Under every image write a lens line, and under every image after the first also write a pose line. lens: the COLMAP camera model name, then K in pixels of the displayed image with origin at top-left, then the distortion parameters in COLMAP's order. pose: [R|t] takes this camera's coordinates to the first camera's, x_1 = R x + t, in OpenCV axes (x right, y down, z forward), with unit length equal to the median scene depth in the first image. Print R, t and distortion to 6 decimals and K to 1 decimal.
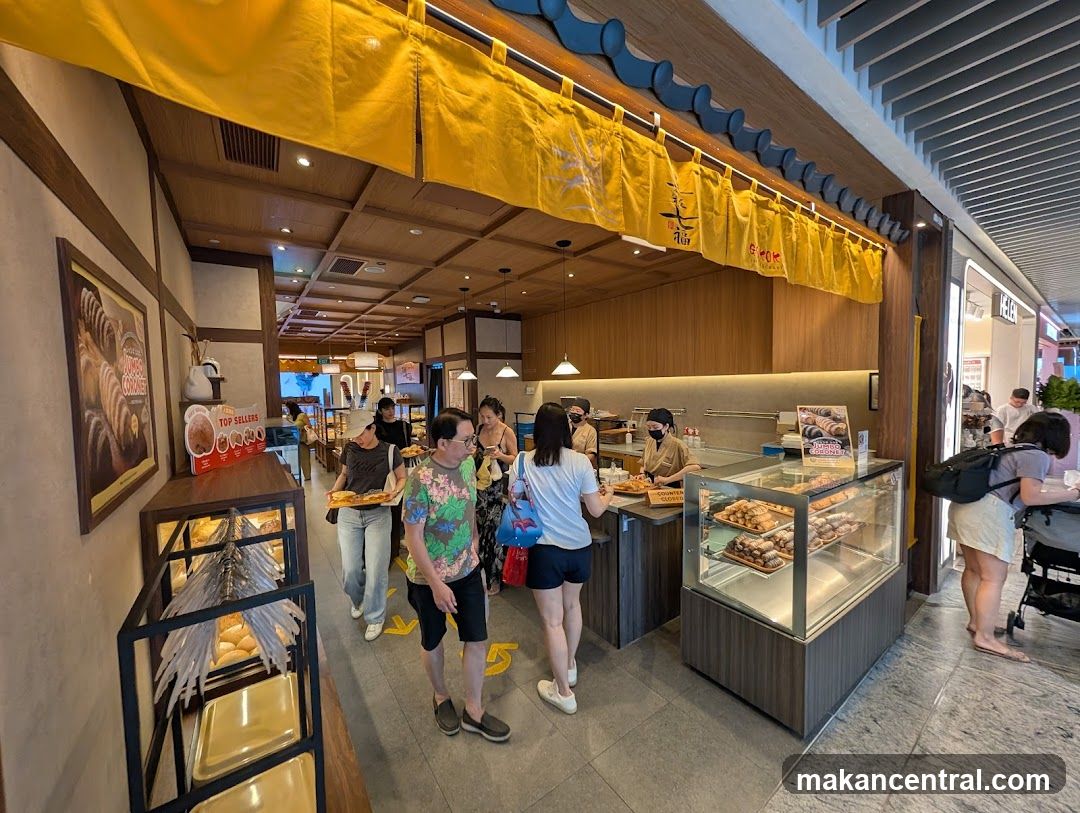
lens RADIAL K [[412.6, 0, 548.9], [0, 412.6, 411.6], [0, 0, 1]] dist [-0.000518, 0.001078]
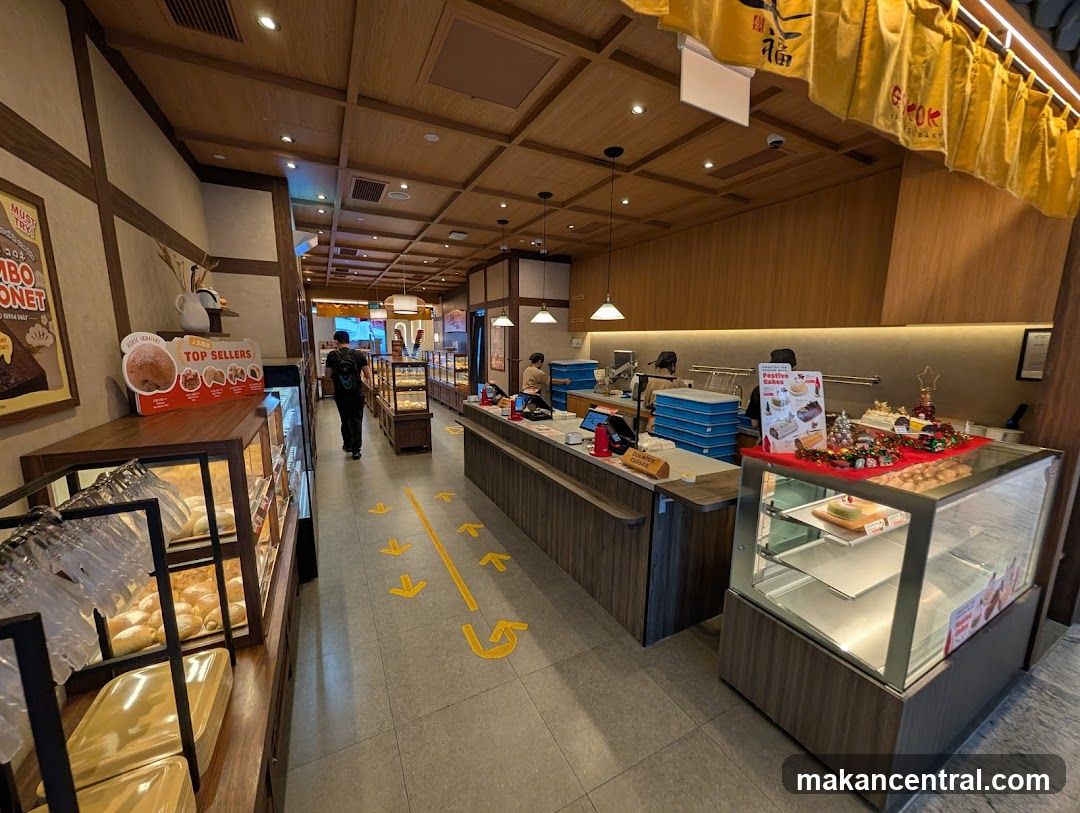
lens RADIAL K [[412.6, 0, 549.2], [0, 412.6, 413.7], [0, 0, 1]] dist [-0.000518, 0.001078]
pose [[0.989201, 0.056890, -0.135071, 0.055052], [-0.041875, 0.992881, 0.111510, 0.012285], [0.140453, -0.104650, 0.984541, 0.161485]]
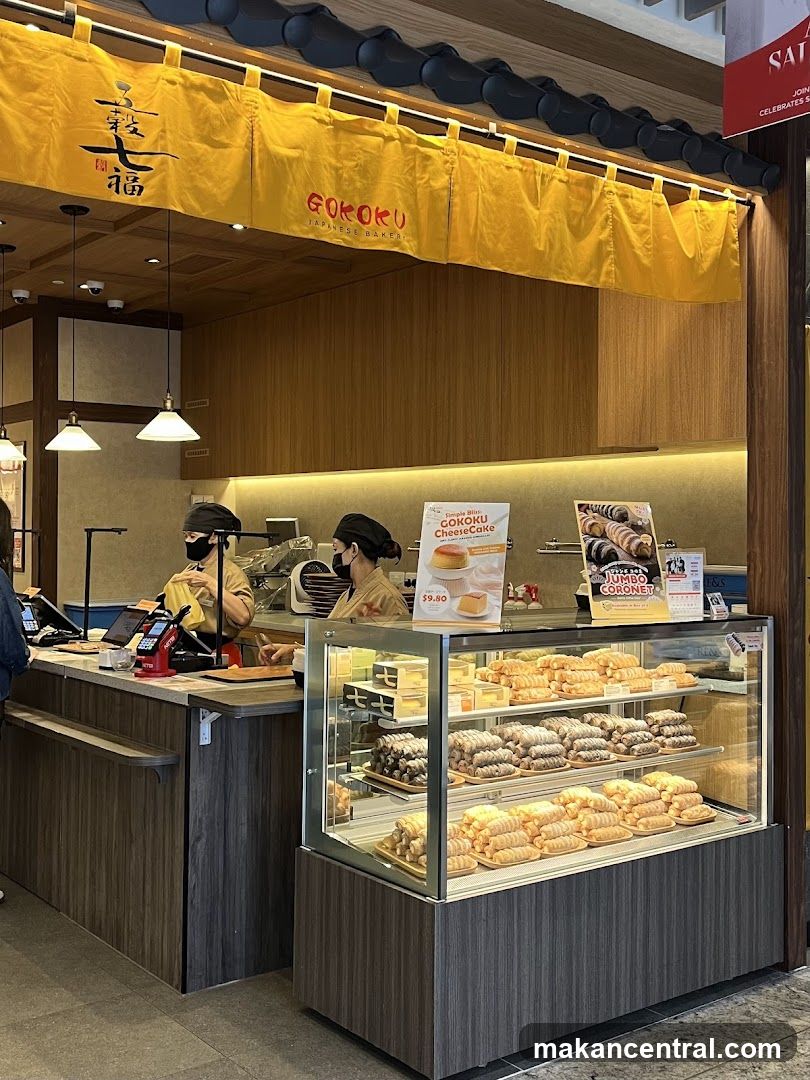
lens RADIAL K [[1193.3, 0, 475.6], [0, 1193.3, 516.0], [0, 0, 1]] dist [0.051880, 0.000000]
pose [[0.998717, 0.021412, 0.045898, 0.372992], [-0.017840, 0.996882, -0.076867, 0.104793], [-0.047401, 0.075949, 0.995984, -0.395384]]
